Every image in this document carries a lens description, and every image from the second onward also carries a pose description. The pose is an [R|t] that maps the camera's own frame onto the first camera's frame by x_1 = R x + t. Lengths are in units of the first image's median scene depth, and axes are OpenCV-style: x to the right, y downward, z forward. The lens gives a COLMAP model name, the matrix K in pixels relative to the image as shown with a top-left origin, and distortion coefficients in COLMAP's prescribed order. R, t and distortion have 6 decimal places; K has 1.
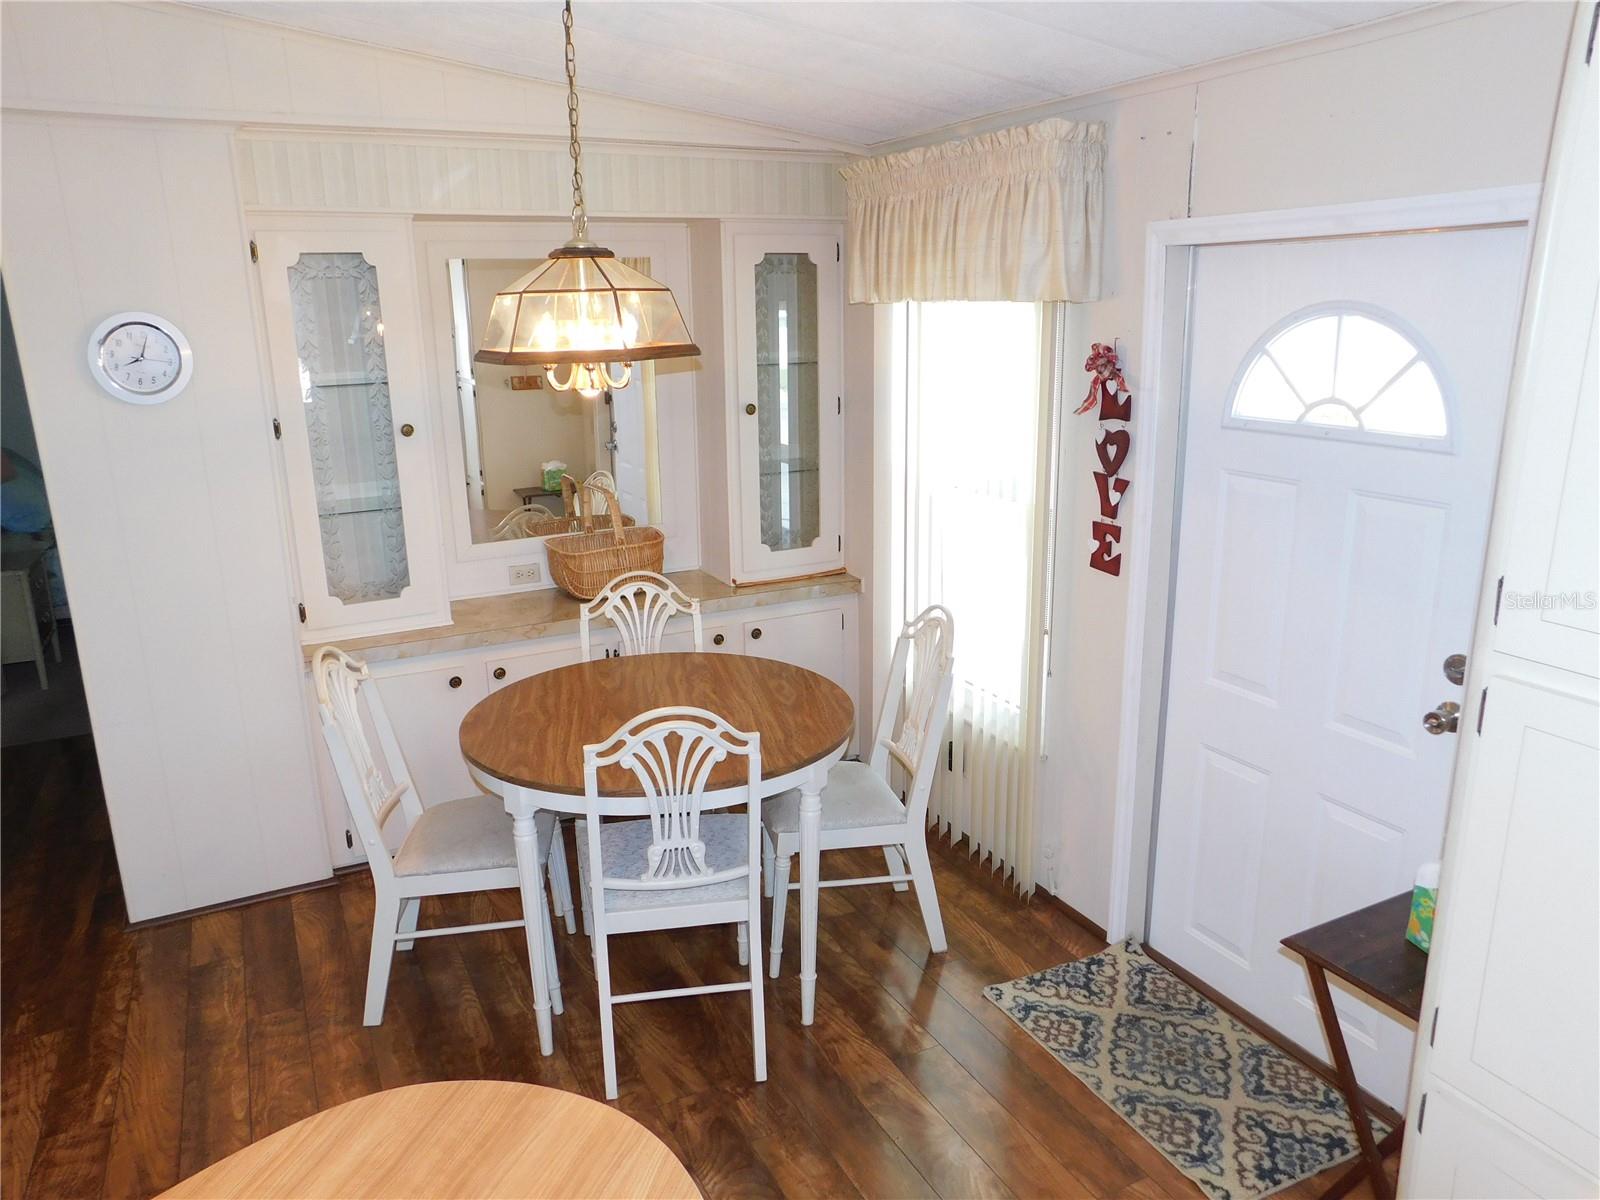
lens RADIAL K [[1150.7, 0, 794.4], [0, 1150.7, 592.6], [0, 0, 1]] dist [-0.056930, 0.065518]
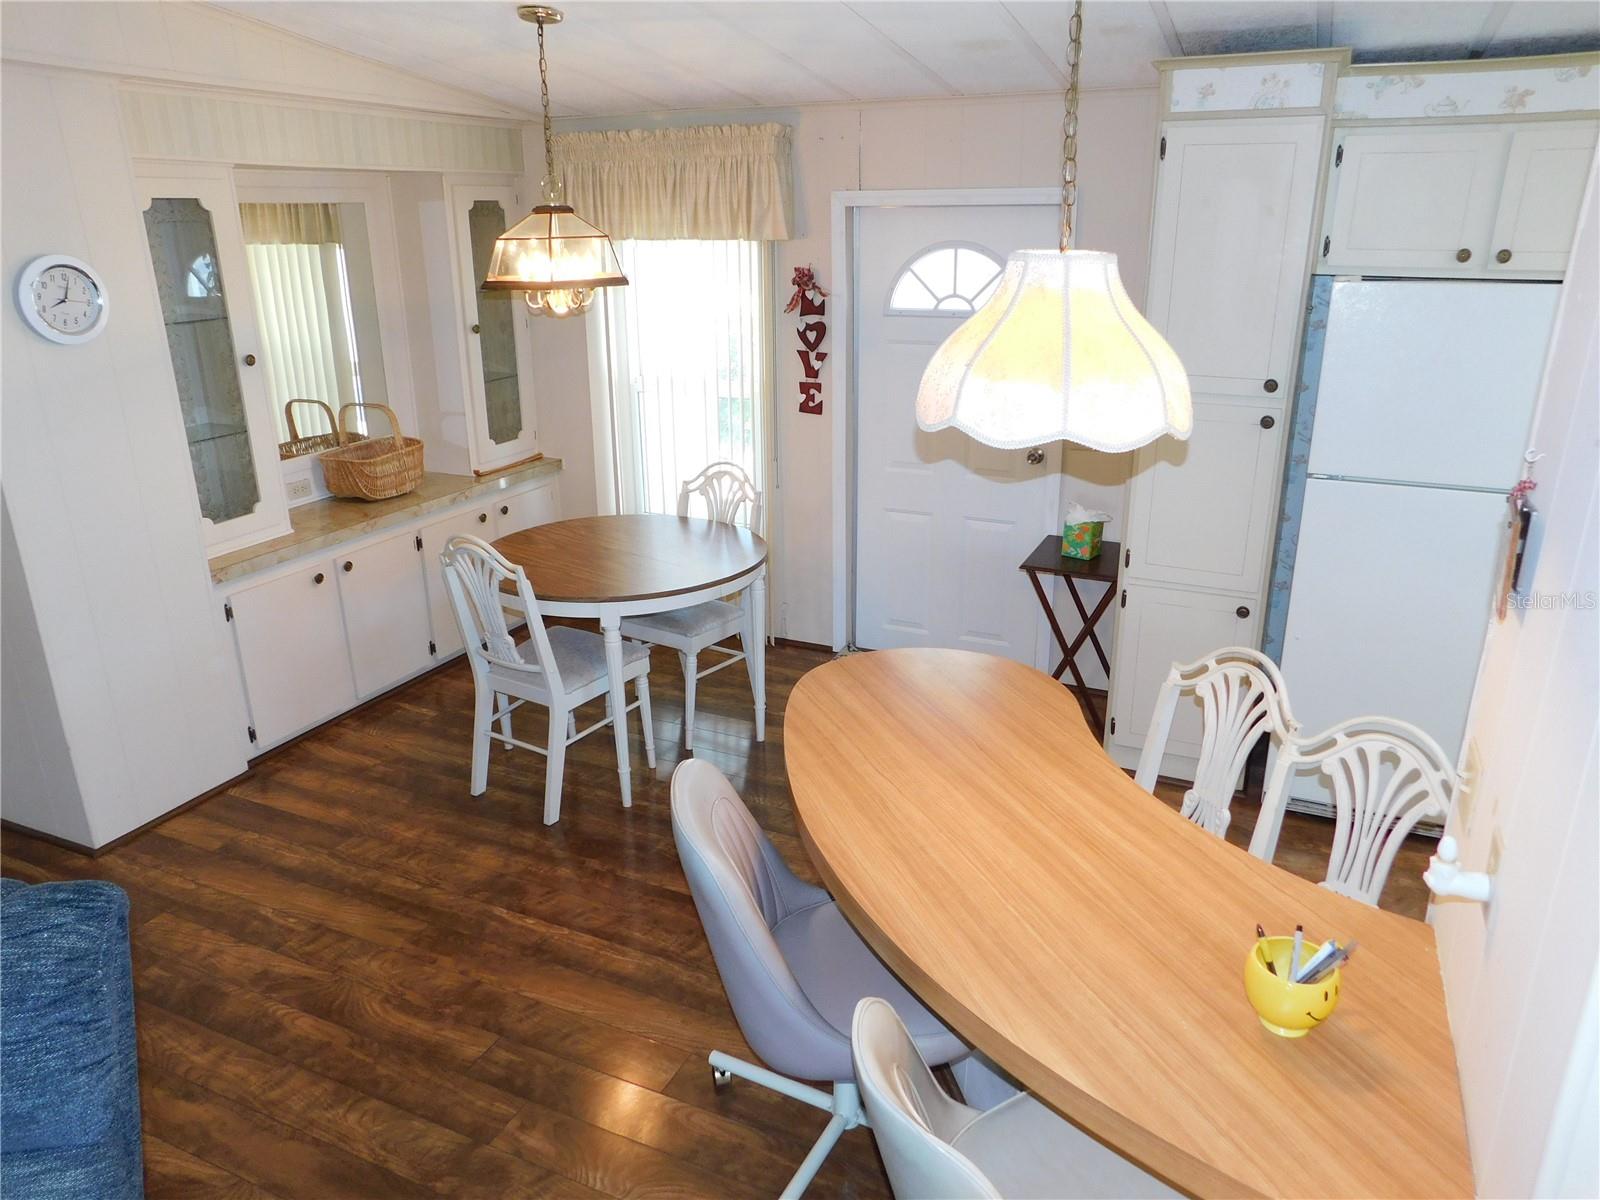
lens RADIAL K [[1150.7, 0, 807.5], [0, 1150.7, 592.6], [0, 0, 1]] dist [-0.056930, 0.065518]
pose [[0.780394, -0.188067, 0.596335, -0.734469], [0.151738, 0.982149, 0.111170, 0.048196], [-0.606597, 0.003730, 0.795000, -0.257048]]
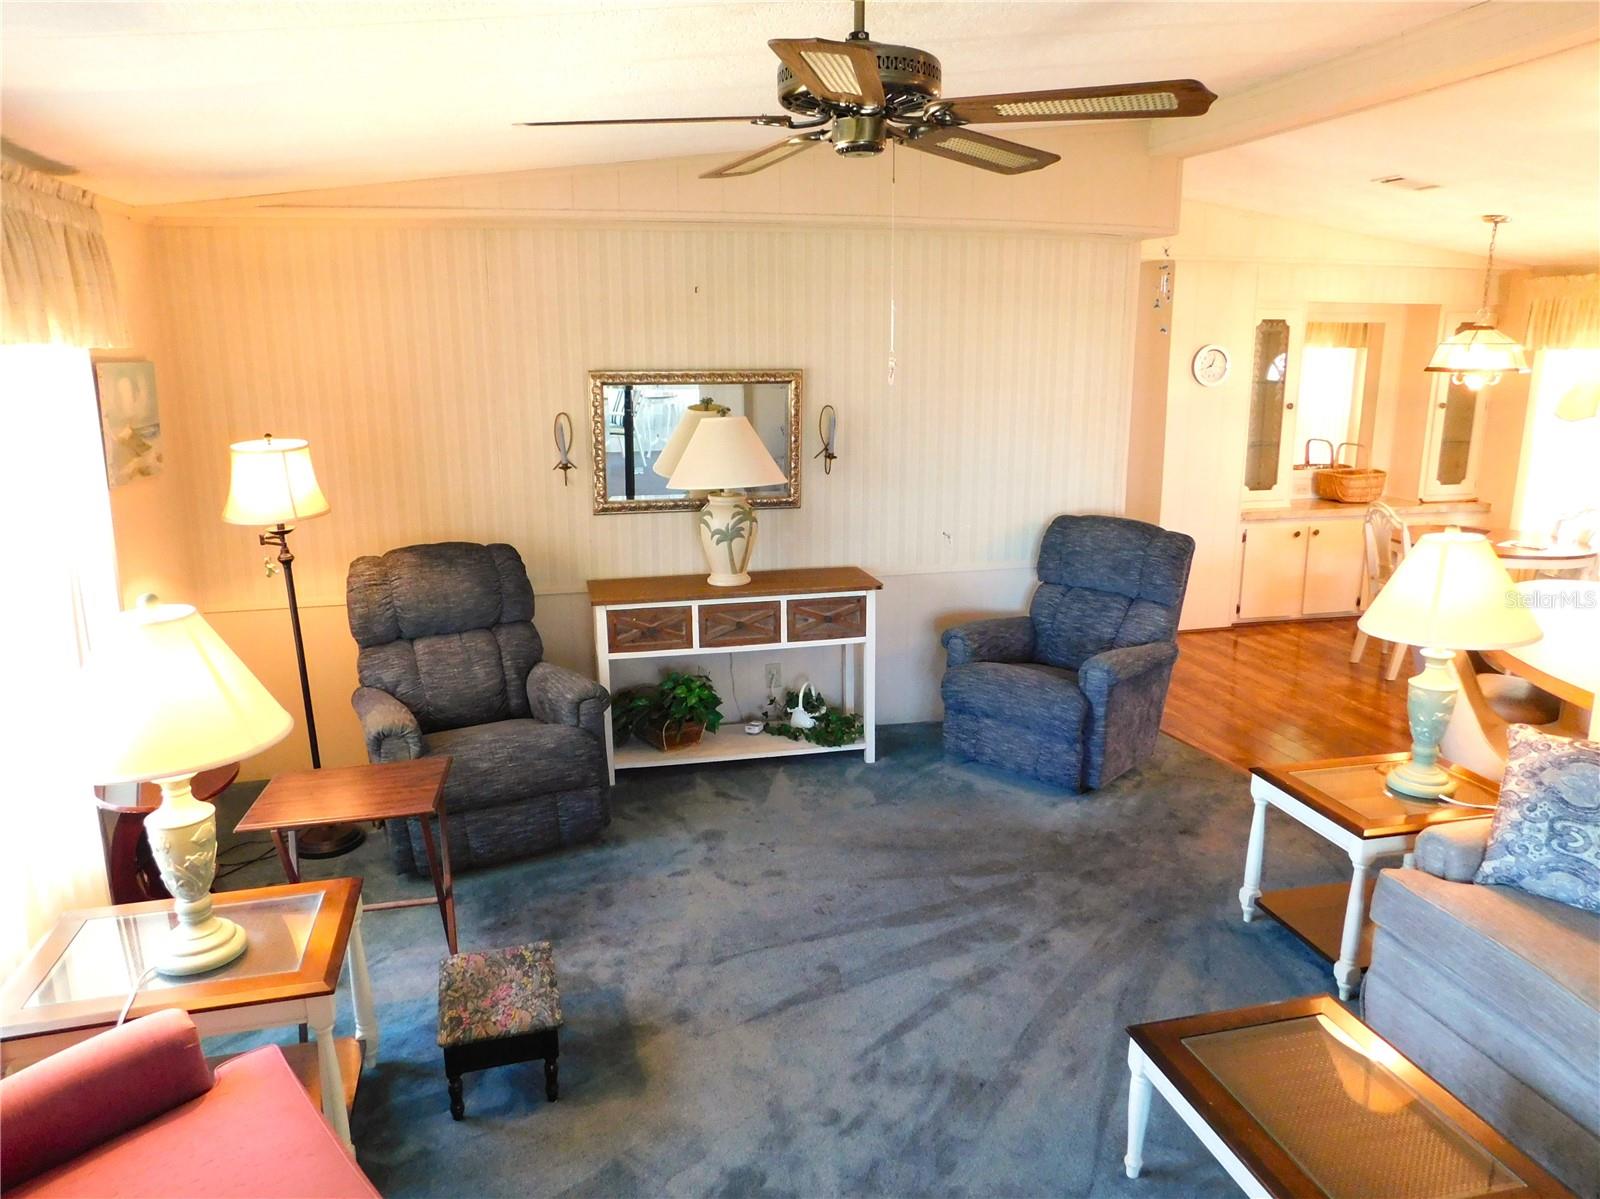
lens RADIAL K [[1076.4, 0, 803.4], [0, 1076.4, 596.6], [0, 0, 1]] dist [-0.057598, 0.050211]
pose [[0.976882, 0.065197, -0.203594, -0.919399], [-0.068101, 0.997652, -0.007282, 0.314972], [0.202642, 0.020979, 0.979028, -1.203655]]
